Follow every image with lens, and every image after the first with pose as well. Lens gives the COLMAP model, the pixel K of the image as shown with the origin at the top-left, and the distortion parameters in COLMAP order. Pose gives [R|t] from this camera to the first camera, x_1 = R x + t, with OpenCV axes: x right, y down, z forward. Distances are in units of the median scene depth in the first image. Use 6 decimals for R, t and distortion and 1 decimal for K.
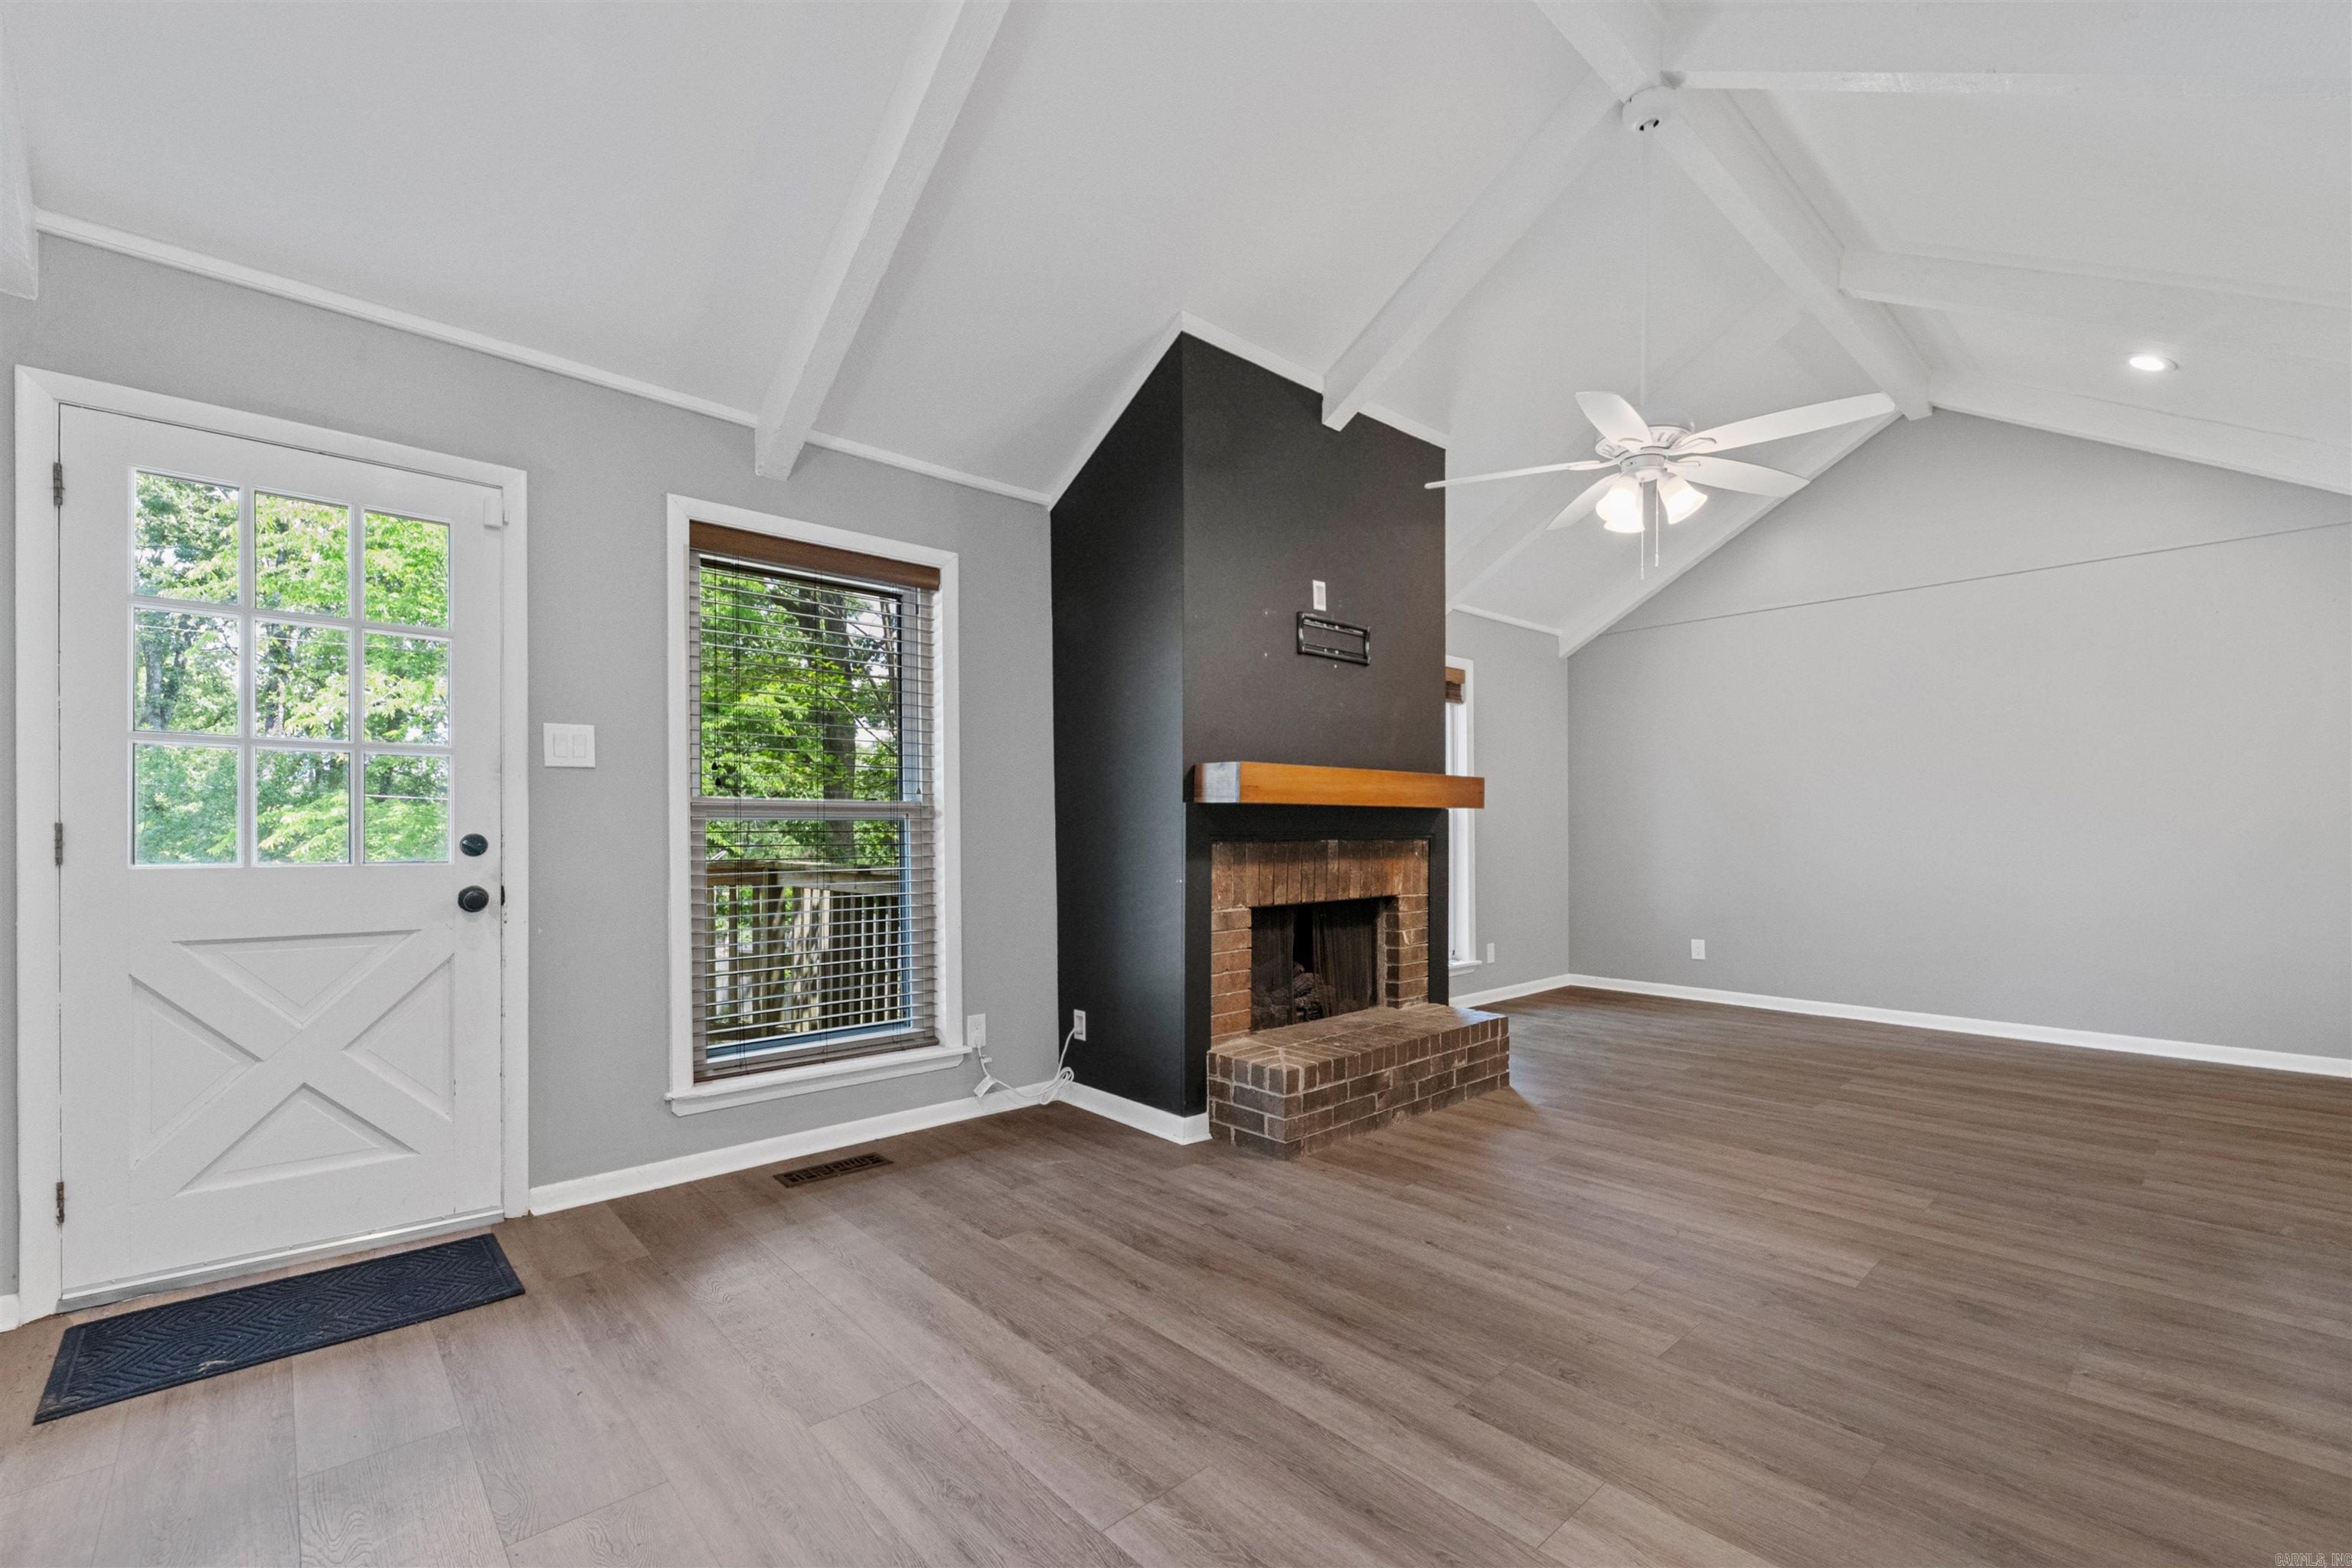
lens RADIAL K [[970.9, 0, 1168.9], [0, 970.9, 816.7], [0, 0, 1]] dist [-0.001279, -0.000737]
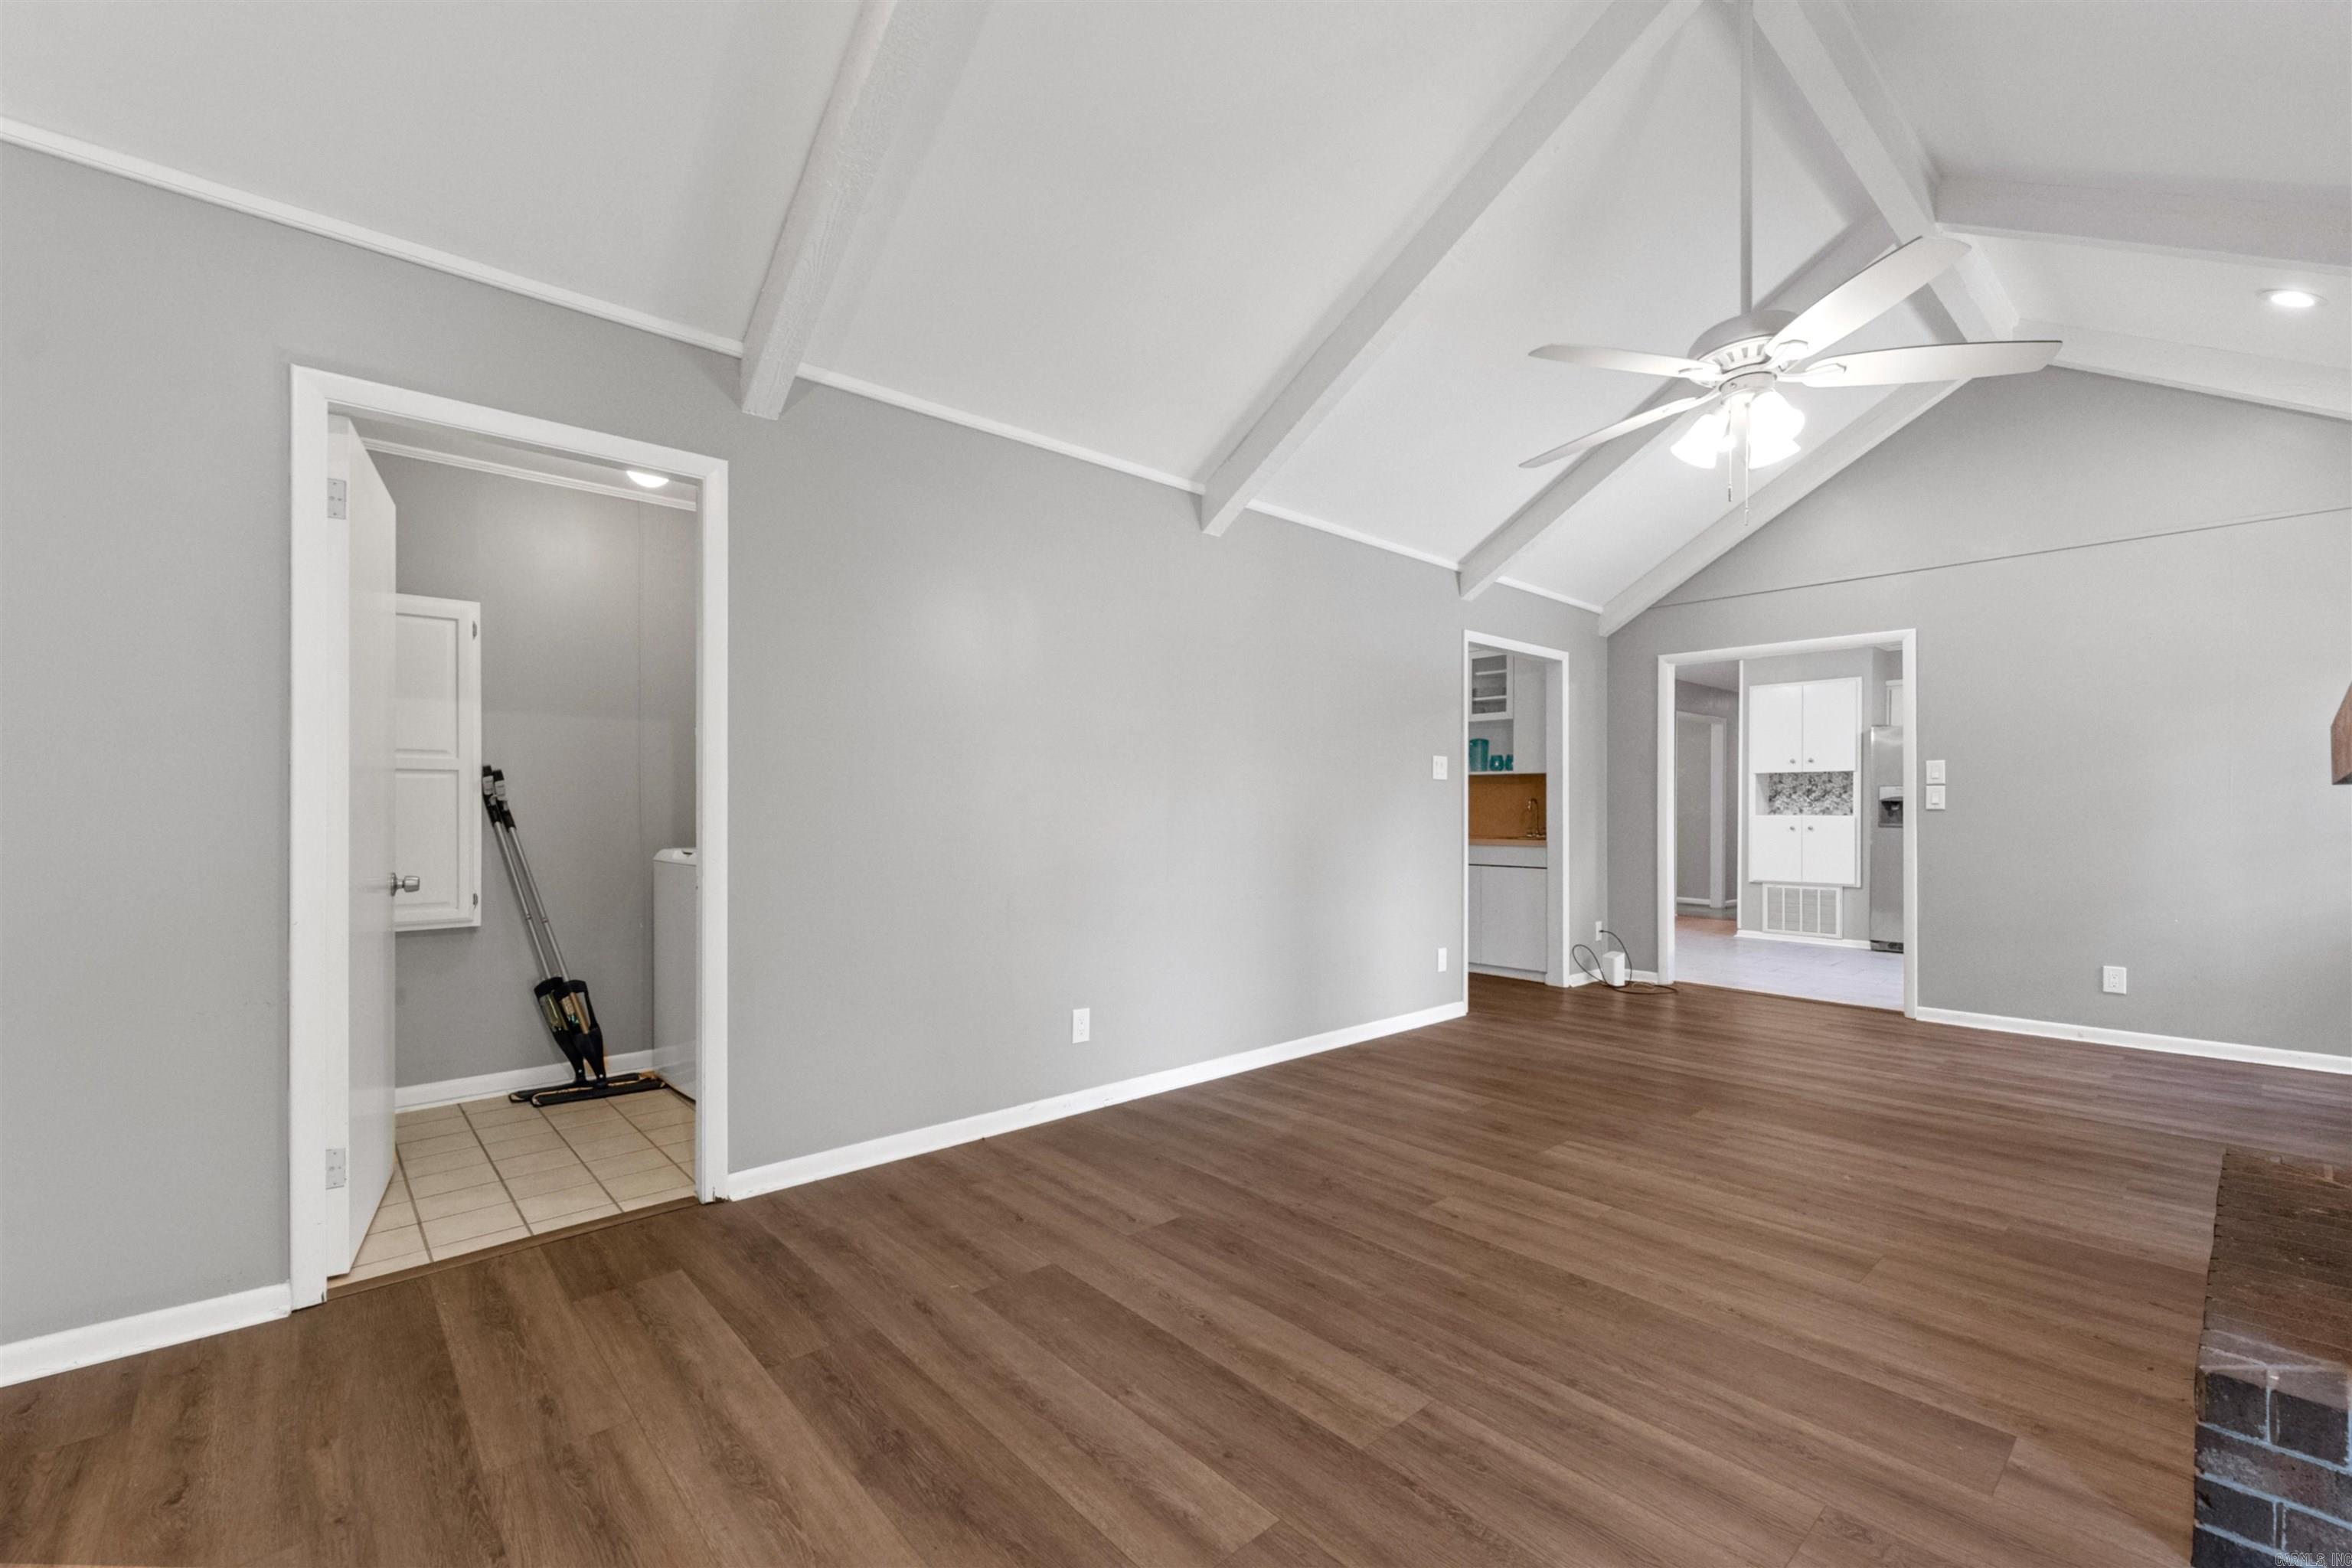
lens RADIAL K [[970.9, 0, 1168.9], [0, 970.9, 816.7], [0, 0, 1]] dist [-0.001279, -0.000737]
pose [[-0.999985, 0.004763, 0.002615, 1.065228], [0.004762, 0.999989, -0.000242, 0.007246], [-0.002616, -0.000230, -0.999997, 2.005287]]
